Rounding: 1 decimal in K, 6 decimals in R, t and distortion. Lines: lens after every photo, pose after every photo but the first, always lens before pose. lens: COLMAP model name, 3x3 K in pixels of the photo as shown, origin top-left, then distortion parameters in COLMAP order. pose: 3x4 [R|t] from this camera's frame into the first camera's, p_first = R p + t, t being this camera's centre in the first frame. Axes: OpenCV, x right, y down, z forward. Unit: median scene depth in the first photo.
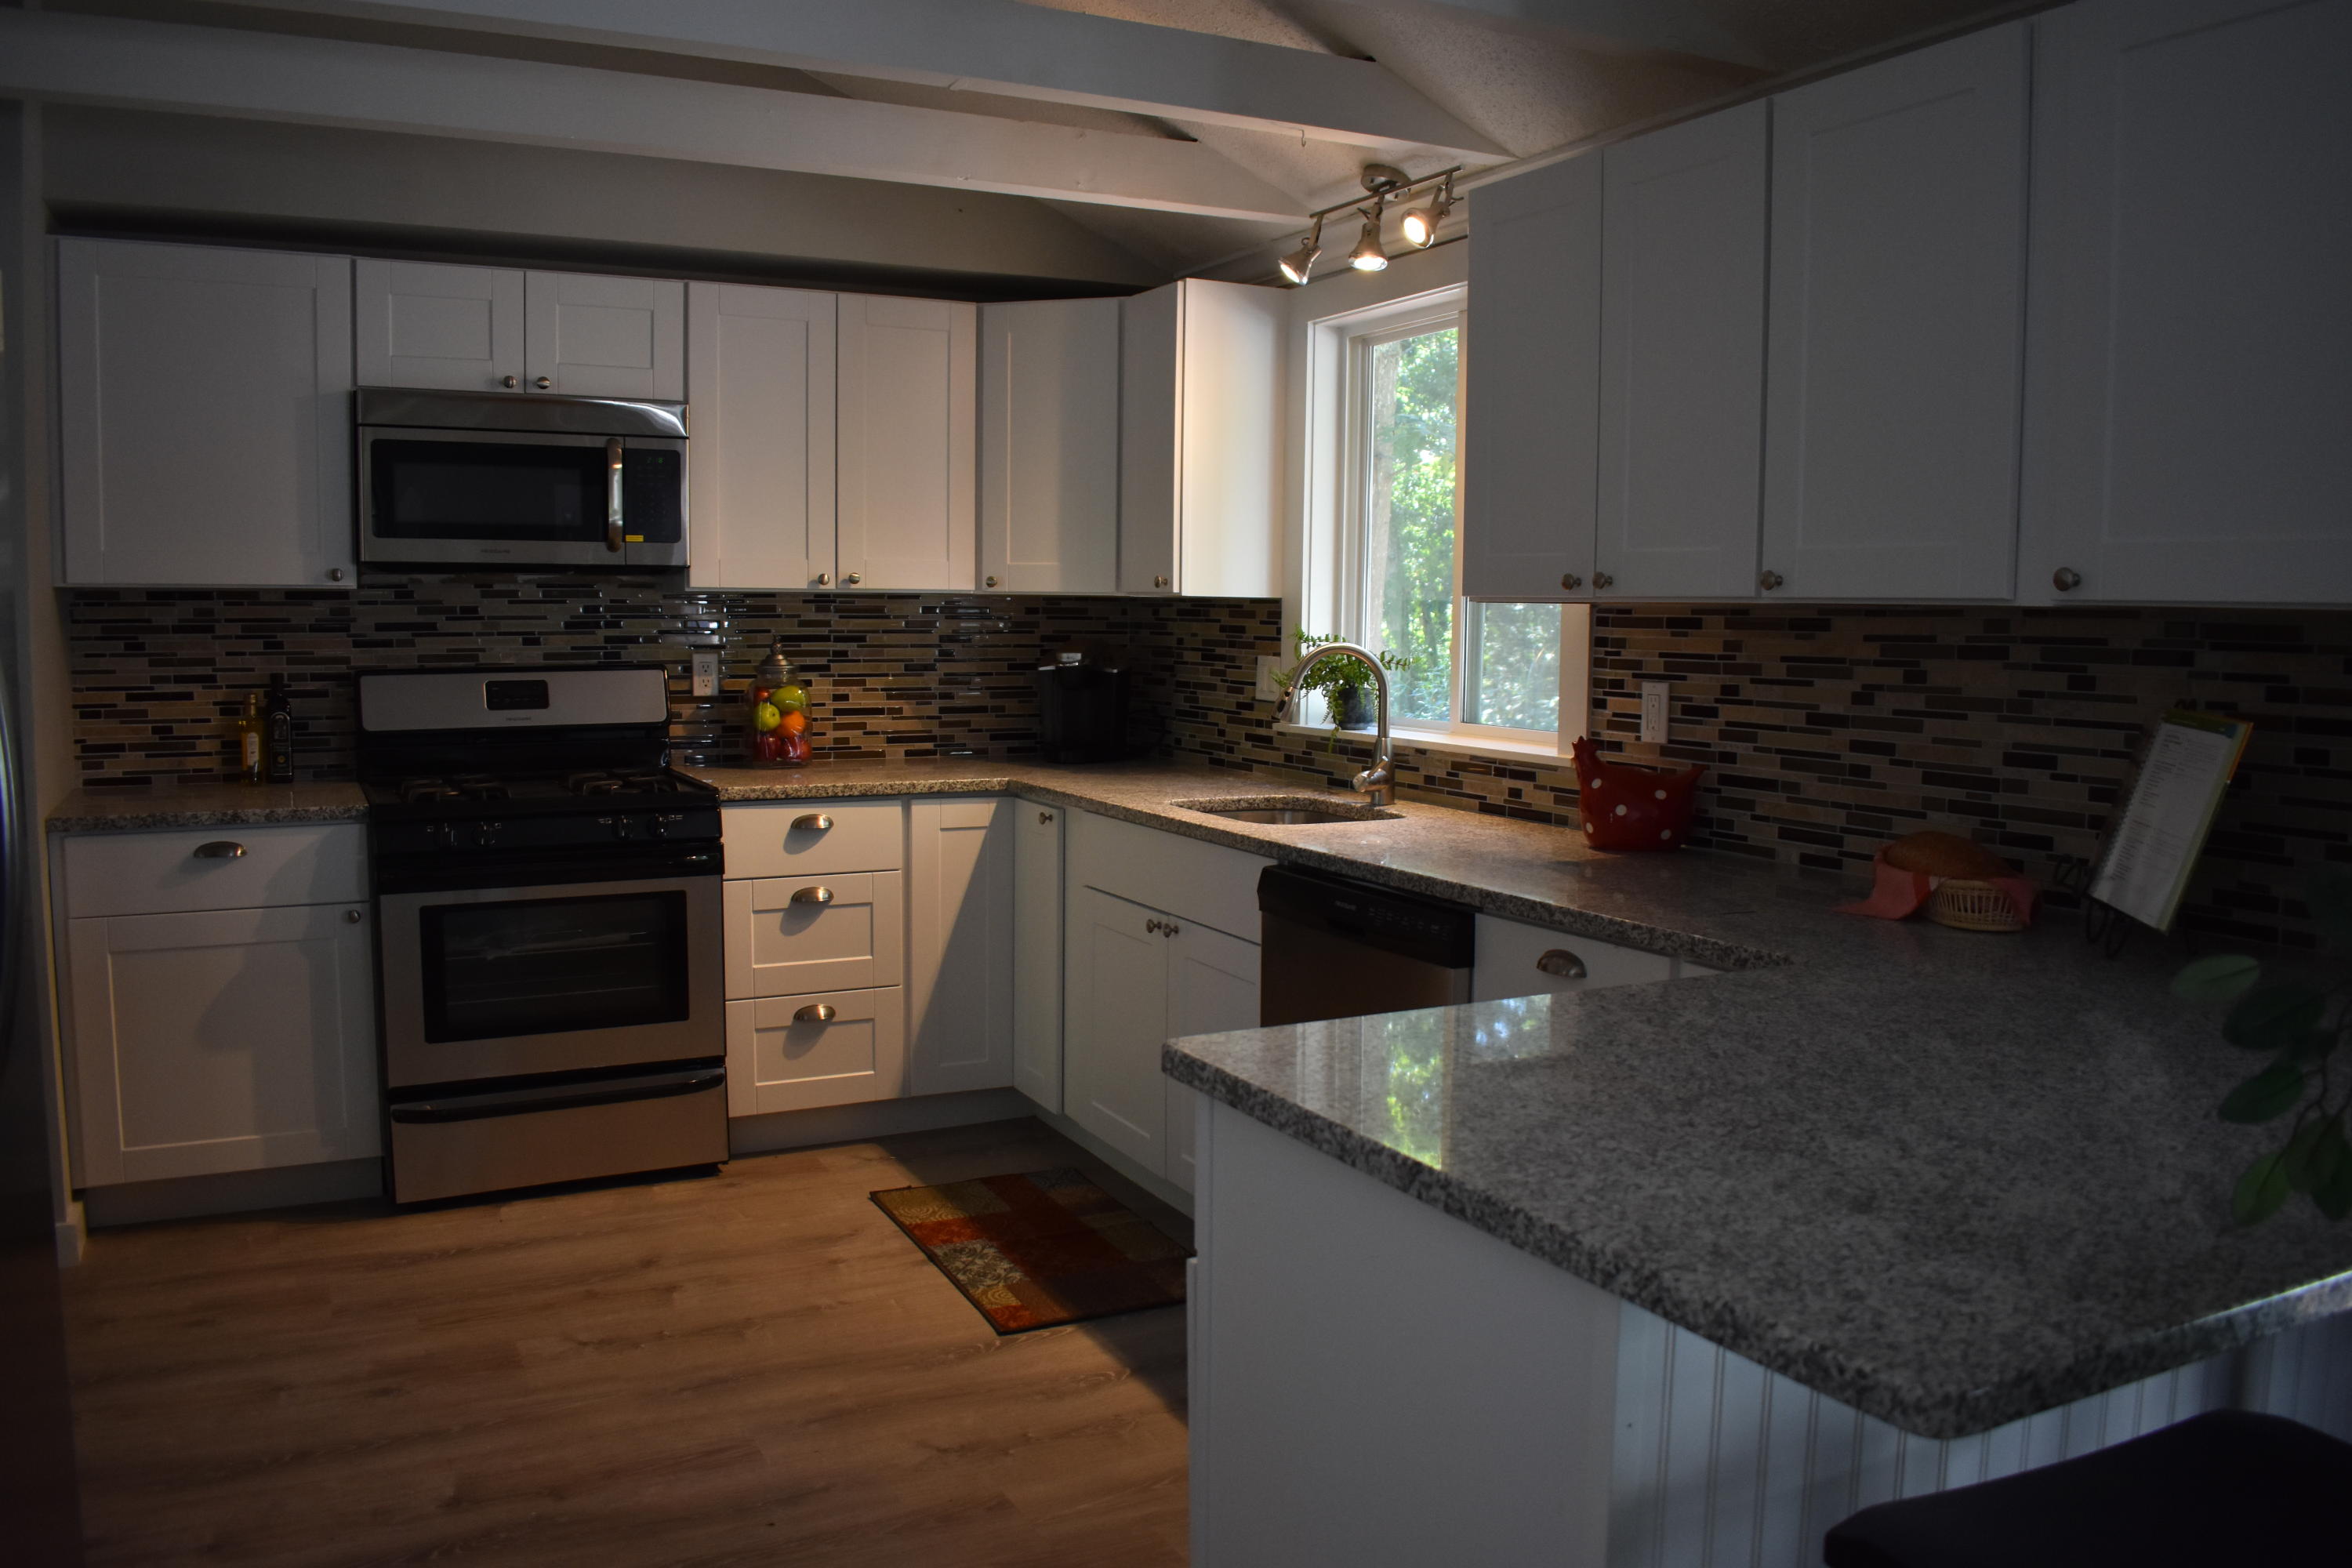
lens RADIAL K [[1860.9, 0, 1179.4], [0, 1860.9, 786.7], [0, 0, 1]] dist [-0.086590, 0.005207]
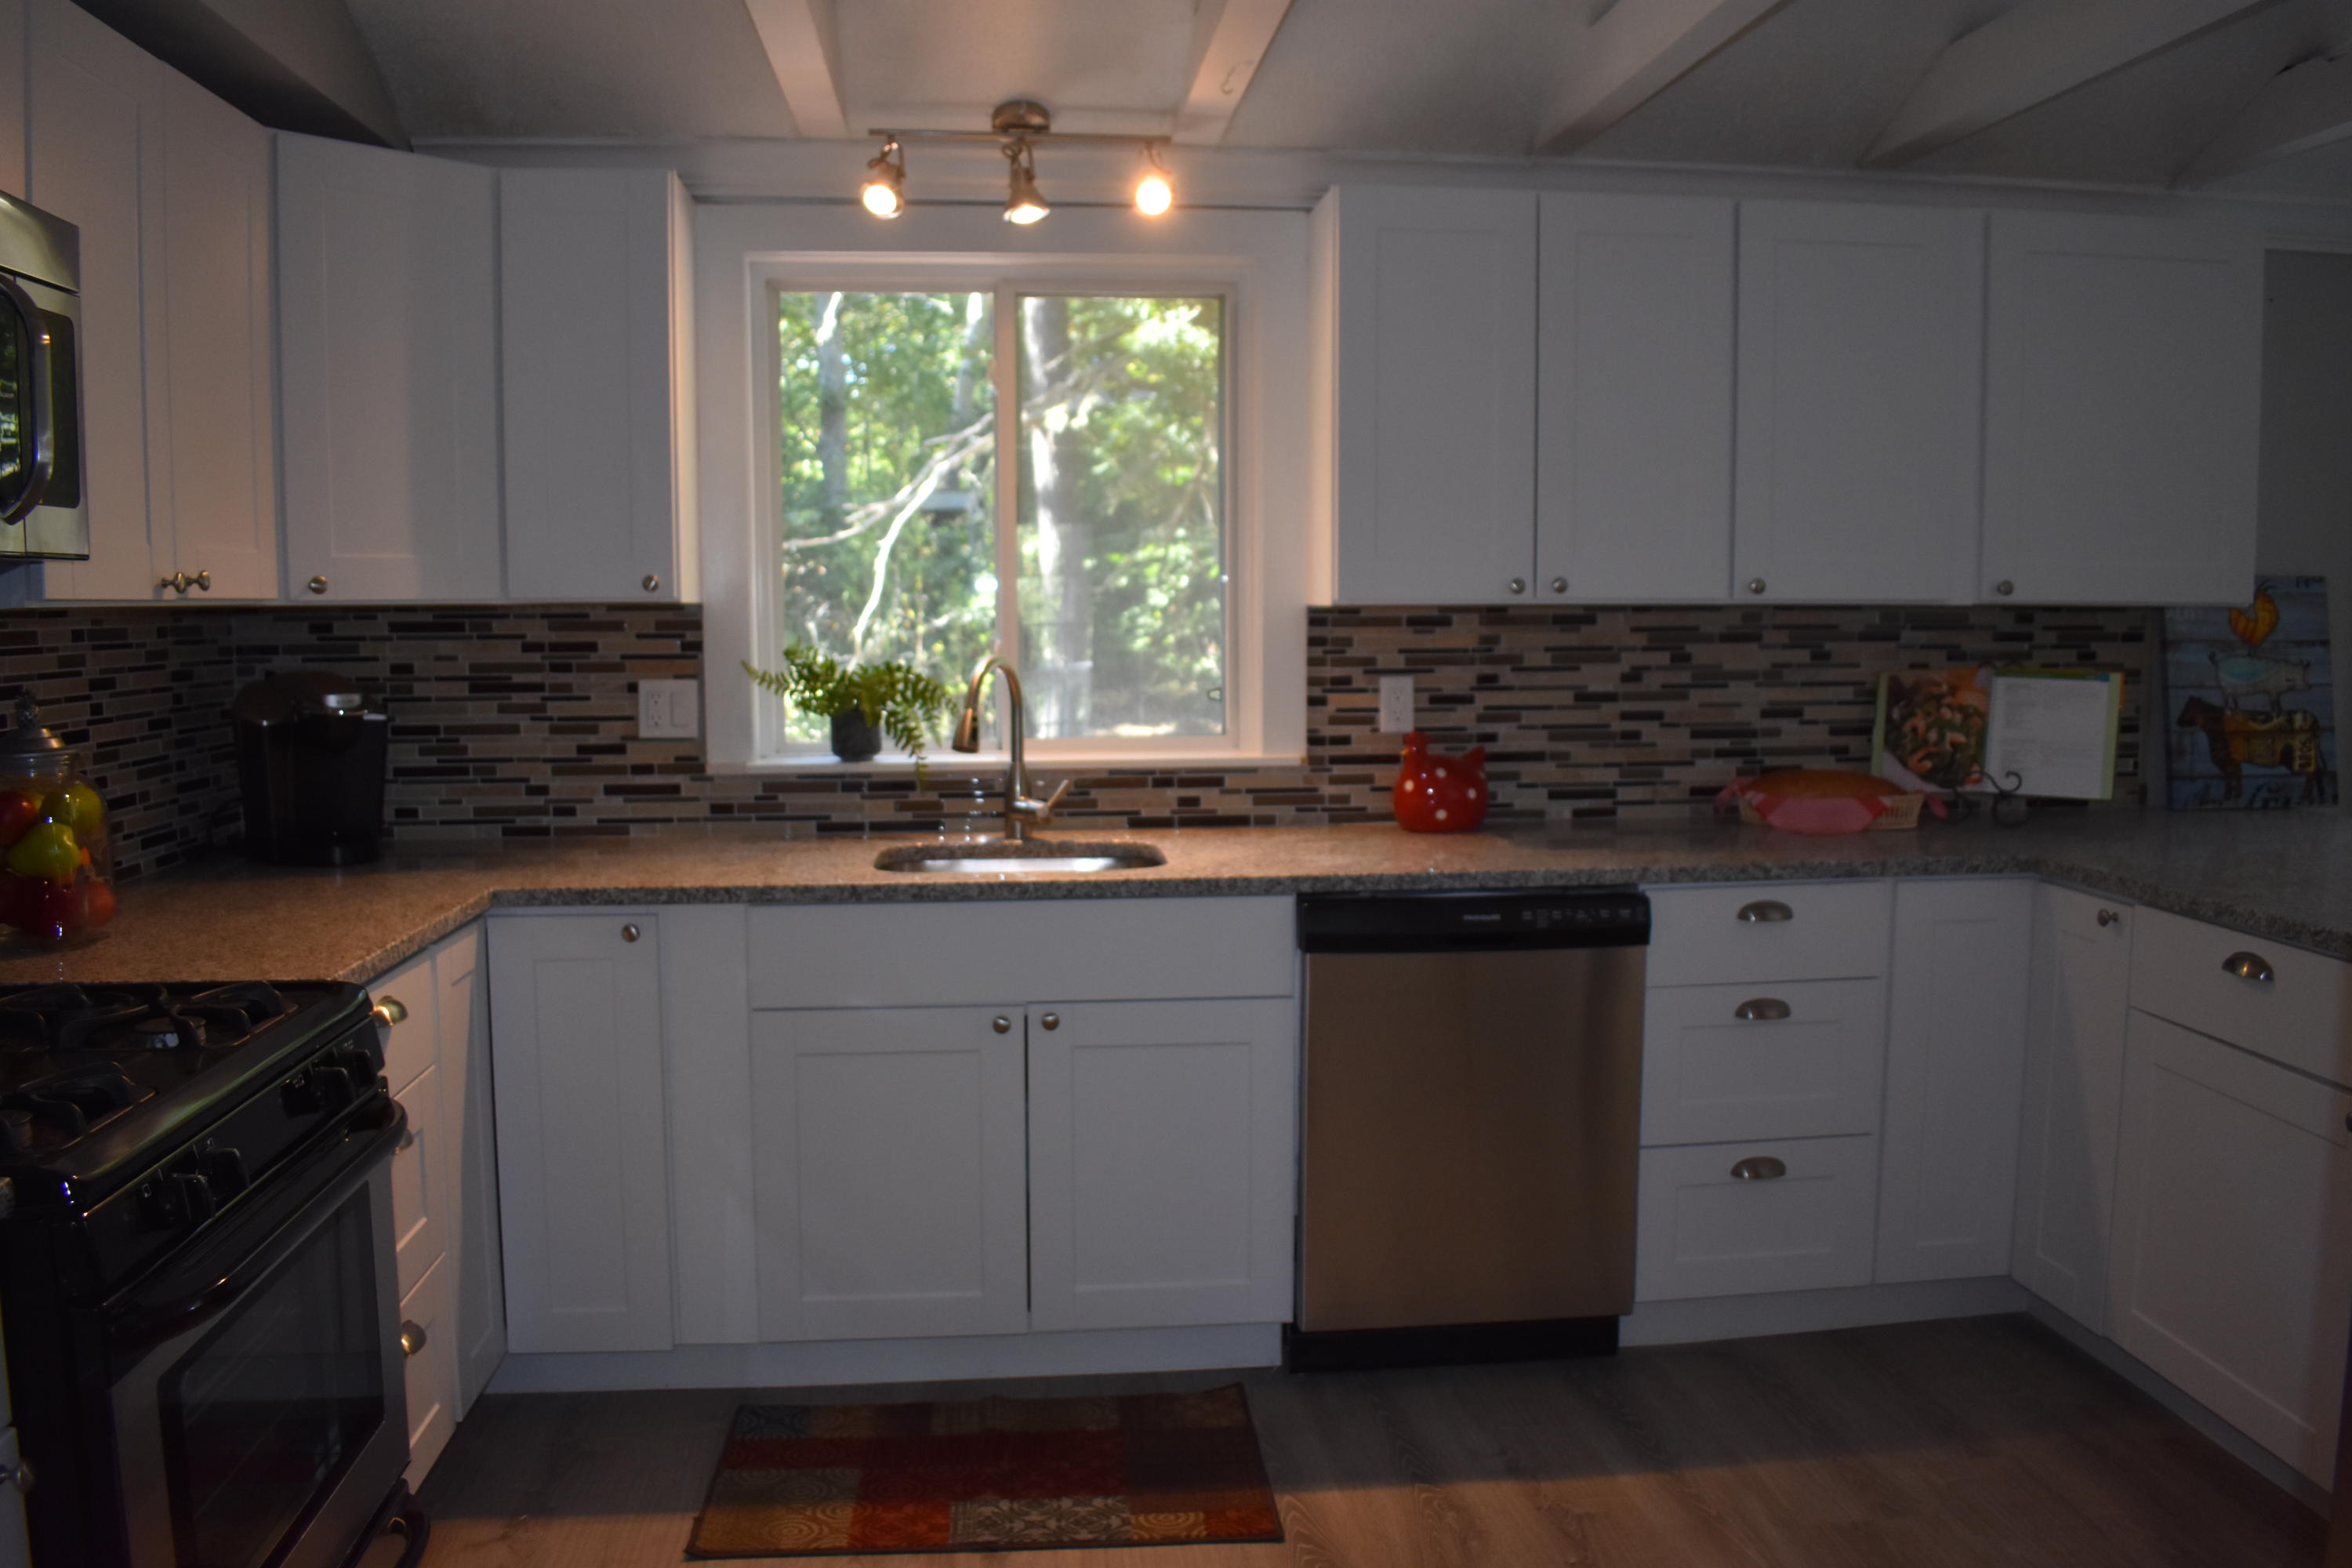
lens RADIAL K [[1860.9, 0, 1184.8], [0, 1860.9, 779.5], [0, 0, 1]] dist [-0.086590, 0.005207]
pose [[0.351309, -0.102271, 0.930657, -0.863571], [0.097228, 0.992627, 0.072379, -0.093989], [-0.931197, 0.065058, 0.358662, 0.783455]]
